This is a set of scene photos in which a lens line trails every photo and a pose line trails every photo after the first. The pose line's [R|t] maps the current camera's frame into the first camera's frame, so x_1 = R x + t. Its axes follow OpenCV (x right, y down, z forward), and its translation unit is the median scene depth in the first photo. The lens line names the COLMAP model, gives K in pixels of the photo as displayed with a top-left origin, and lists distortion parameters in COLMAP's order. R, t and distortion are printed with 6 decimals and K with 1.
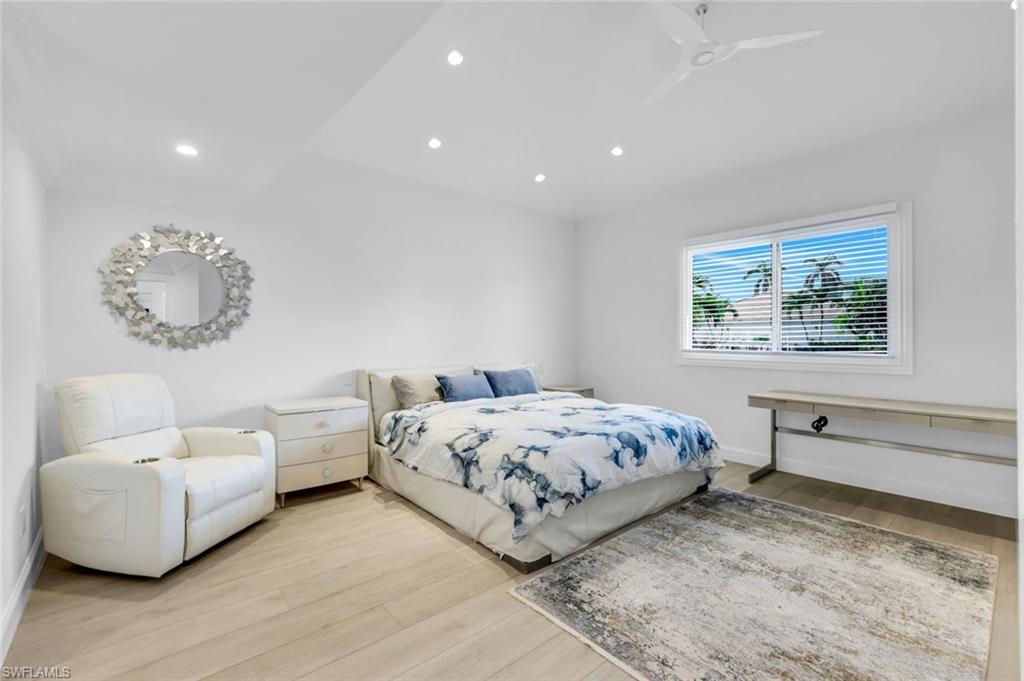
lens RADIAL K [[445.0, 0, 514.7], [0, 445.0, 339.4], [0, 0, 1]] dist [-0.001001, -0.000312]
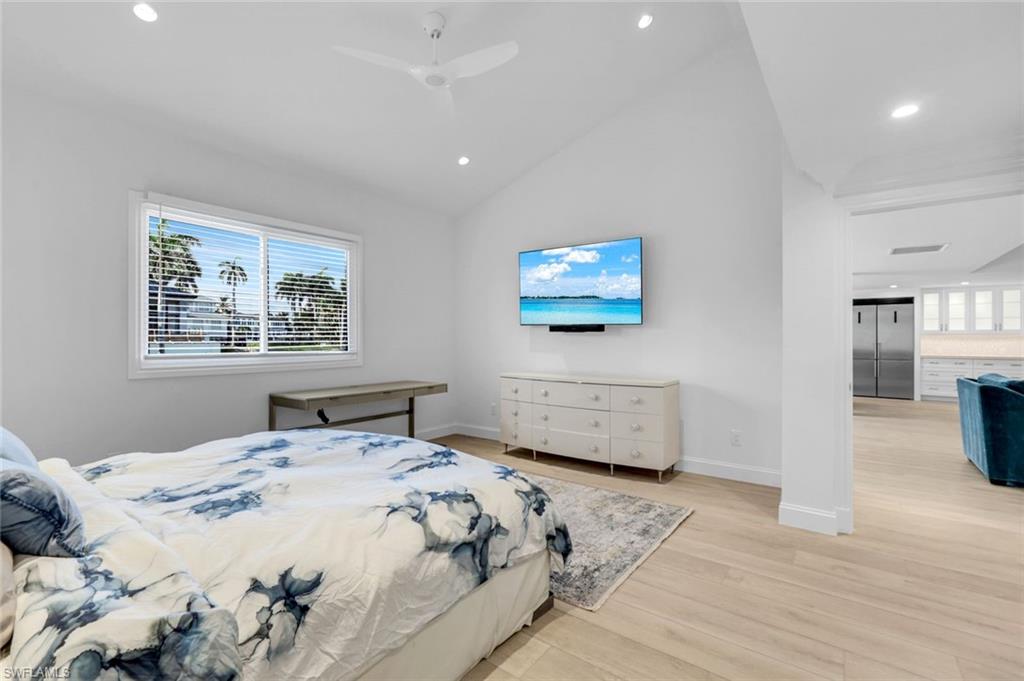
lens RADIAL K [[445.0, 0, 517.8], [0, 445.0, 344.2], [0, 0, 1]] dist [-0.001001, -0.000312]
pose [[-0.207974, -0.005443, 0.978119, -0.718815], [0.000786, 0.999983, 0.005732, 0.006392], [-0.978134, 0.001961, -0.207966, 1.099224]]
